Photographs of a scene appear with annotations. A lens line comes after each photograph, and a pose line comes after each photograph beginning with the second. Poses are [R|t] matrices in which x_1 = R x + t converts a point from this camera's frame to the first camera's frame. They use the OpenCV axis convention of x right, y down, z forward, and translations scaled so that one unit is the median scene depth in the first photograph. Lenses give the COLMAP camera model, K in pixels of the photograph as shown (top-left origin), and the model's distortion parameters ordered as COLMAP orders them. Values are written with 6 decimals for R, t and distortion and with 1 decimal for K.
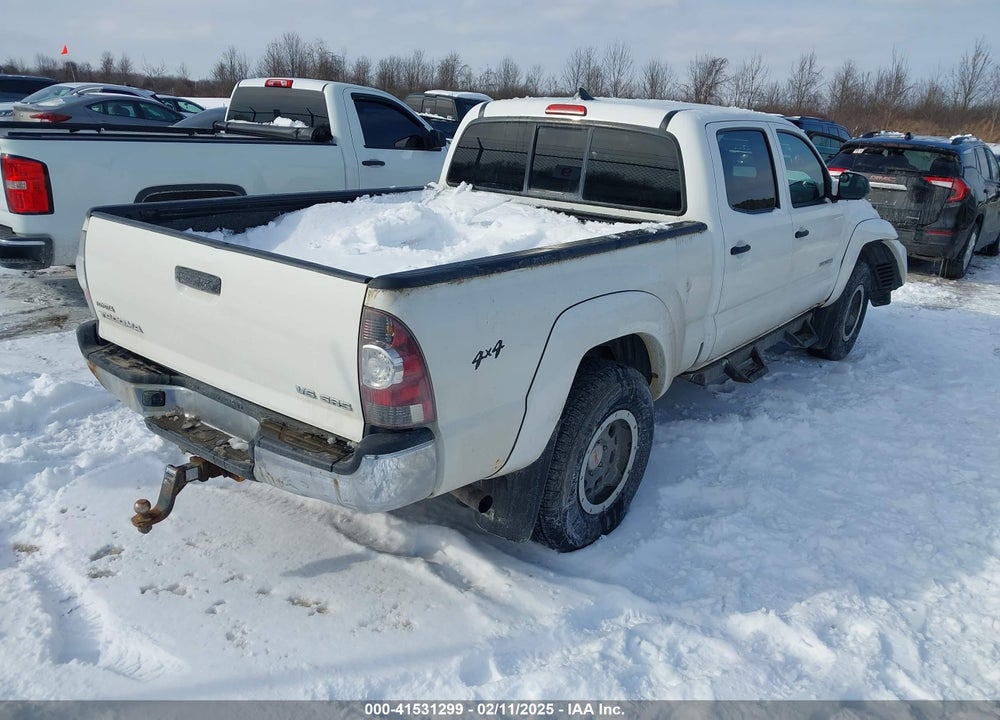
lens RADIAL K [[791.1, 0, 500.0], [0, 791.1, 360.0], [0, 0, 1]] dist [0.041449, -0.049534]
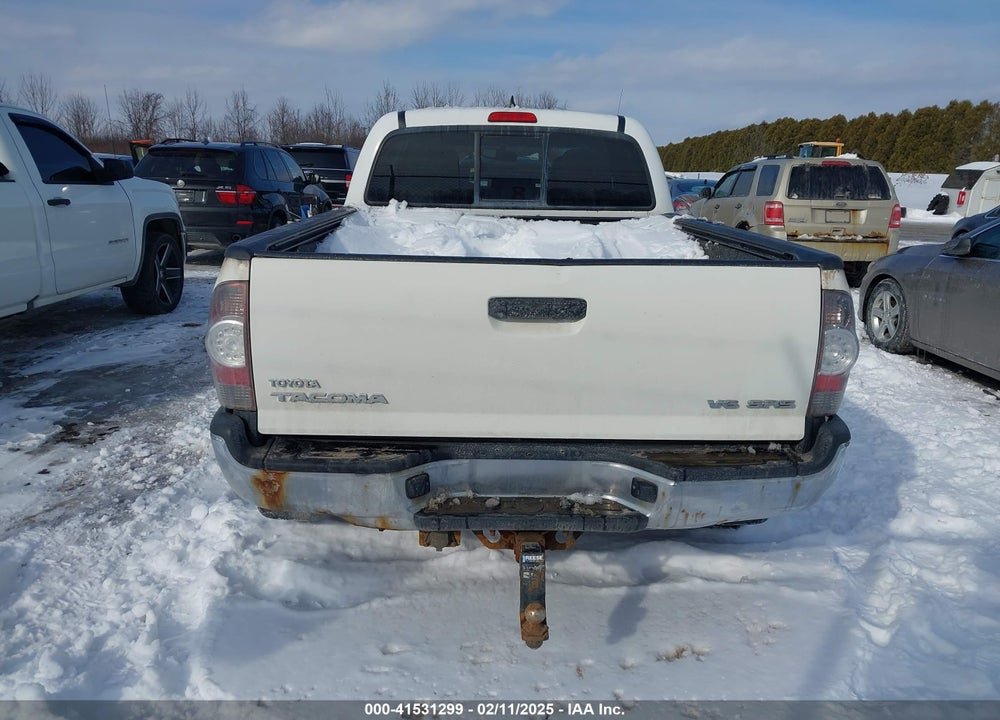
lens RADIAL K [[791.1, 0, 500.0], [0, 791.1, 360.0], [0, 0, 1]] dist [0.041449, -0.049534]
pose [[0.779977, -0.186005, 0.597527, -0.582321], [0.211343, 0.977003, 0.028259, -0.052682], [-0.589042, 0.104242, 0.801351, 0.255144]]
